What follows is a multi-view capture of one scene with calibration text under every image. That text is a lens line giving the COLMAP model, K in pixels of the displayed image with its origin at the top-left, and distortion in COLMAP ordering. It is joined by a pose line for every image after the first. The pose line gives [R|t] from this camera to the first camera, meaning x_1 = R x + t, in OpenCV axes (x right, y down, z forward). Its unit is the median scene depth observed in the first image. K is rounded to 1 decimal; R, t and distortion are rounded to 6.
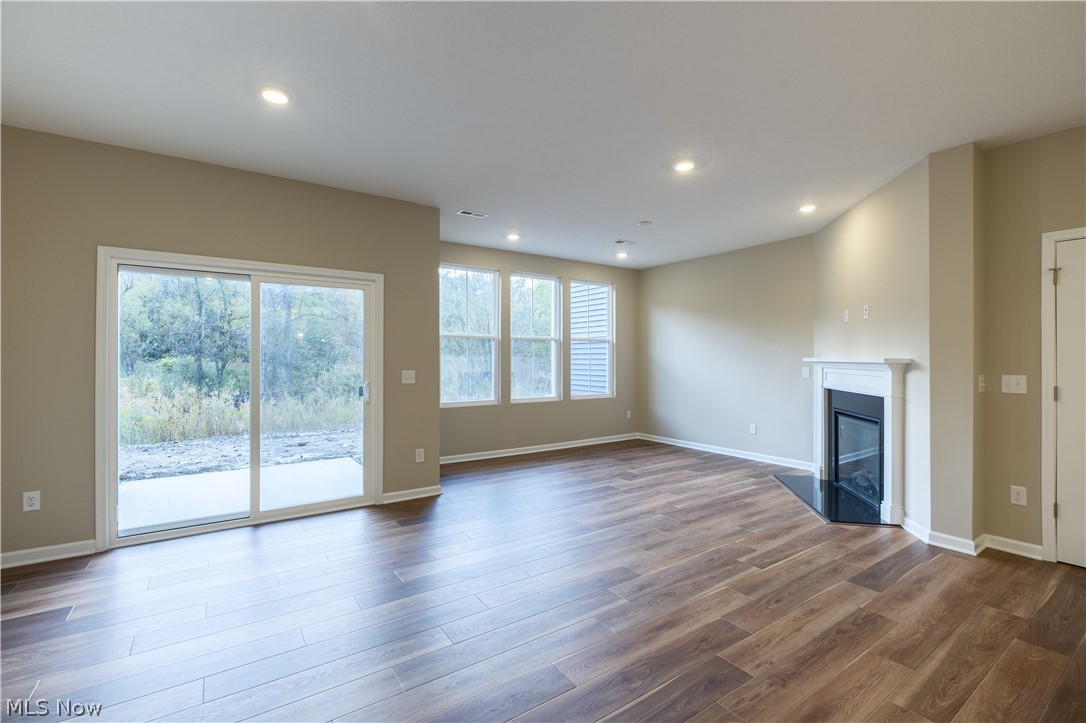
lens RADIAL K [[481.6, 0, 543.1], [0, 481.6, 358.7], [0, 0, 1]] dist [-0.001755, -0.000288]
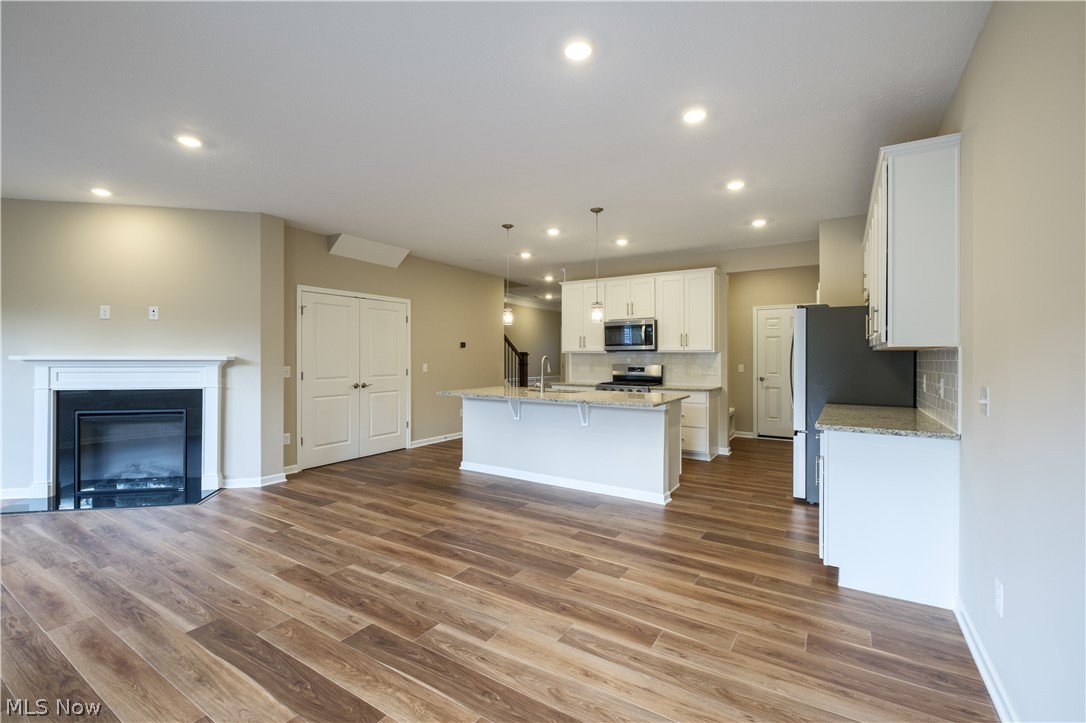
lens RADIAL K [[481.6, 0, 538.2], [0, 481.6, 358.8], [0, 0, 1]] dist [-0.001755, -0.000288]
pose [[-0.390562, -0.005957, 0.920557, -0.864038], [-0.000595, 0.999980, 0.006218, -0.003713], [-0.920577, 0.001881, -0.390558, 0.833747]]
